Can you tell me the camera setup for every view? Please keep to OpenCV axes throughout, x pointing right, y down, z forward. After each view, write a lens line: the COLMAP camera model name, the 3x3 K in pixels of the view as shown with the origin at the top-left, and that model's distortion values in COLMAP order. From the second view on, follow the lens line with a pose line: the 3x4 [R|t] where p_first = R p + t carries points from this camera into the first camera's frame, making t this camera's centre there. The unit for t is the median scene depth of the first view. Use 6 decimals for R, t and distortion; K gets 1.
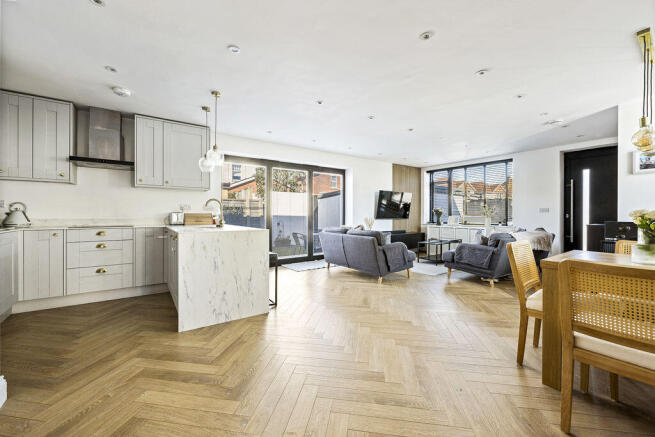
lens RADIAL K [[265.6, 0, 330.1], [0, 265.6, 212.6], [0, 0, 1]] dist [-0.001424, -0.000117]
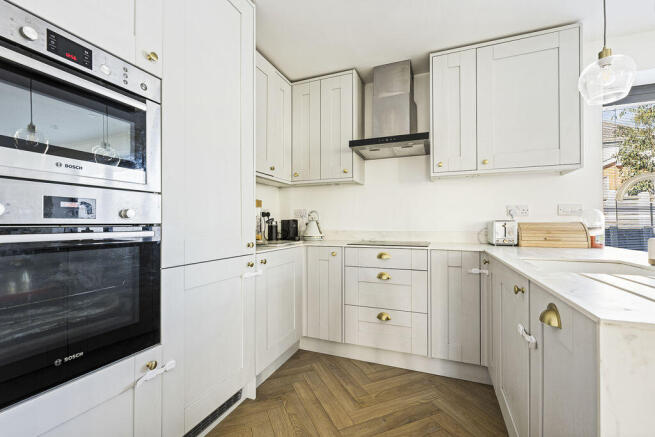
lens RADIAL K [[281.0, 0, 329.1], [0, 281.0, 223.8], [0, 0, 1]] dist [-0.001352, -0.000123]
pose [[0.534751, -0.004448, -0.844998, -0.302078], [0.006661, 0.999977, -0.001049, 0.003350], [0.844983, -0.005067, 0.534769, 0.434302]]
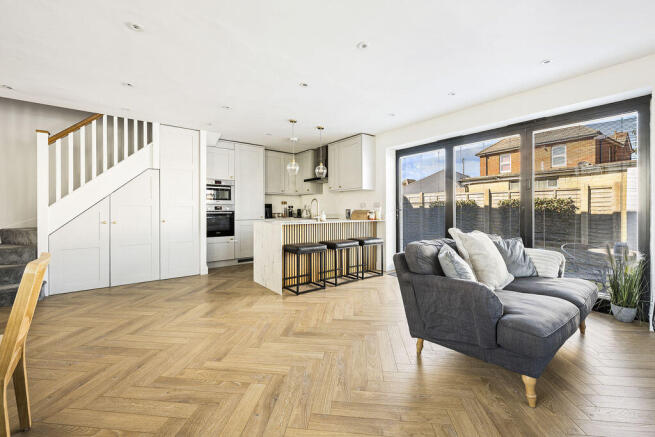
lens RADIAL K [[265.6, 0, 330.1], [0, 265.6, 212.6], [0, 0, 1]] dist [-0.001424, -0.000117]
pose [[0.050161, 0.004698, -0.998730, 0.694542], [0.009759, 0.999939, 0.005194, 0.007308], [0.998693, -0.010007, 0.050112, 0.849717]]
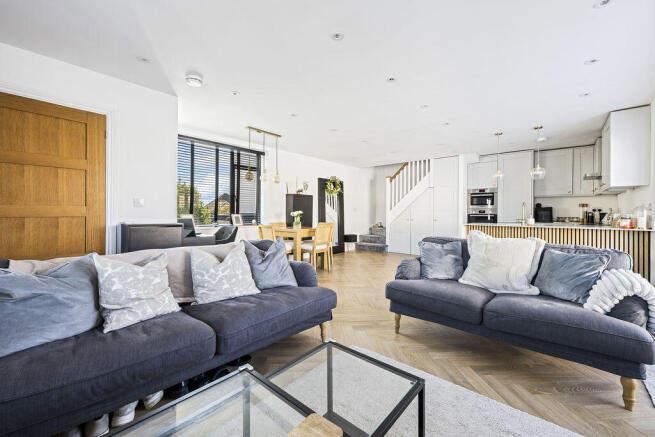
lens RADIAL K [[265.6, 0, 330.1], [0, 265.6, 212.6], [0, 0, 1]] dist [-0.001424, -0.000117]
pose [[-0.973047, -0.006030, -0.230526, 0.624649], [-0.005483, 0.999980, -0.003013, 0.001211], [0.230540, -0.001668, -0.973061, 1.685132]]
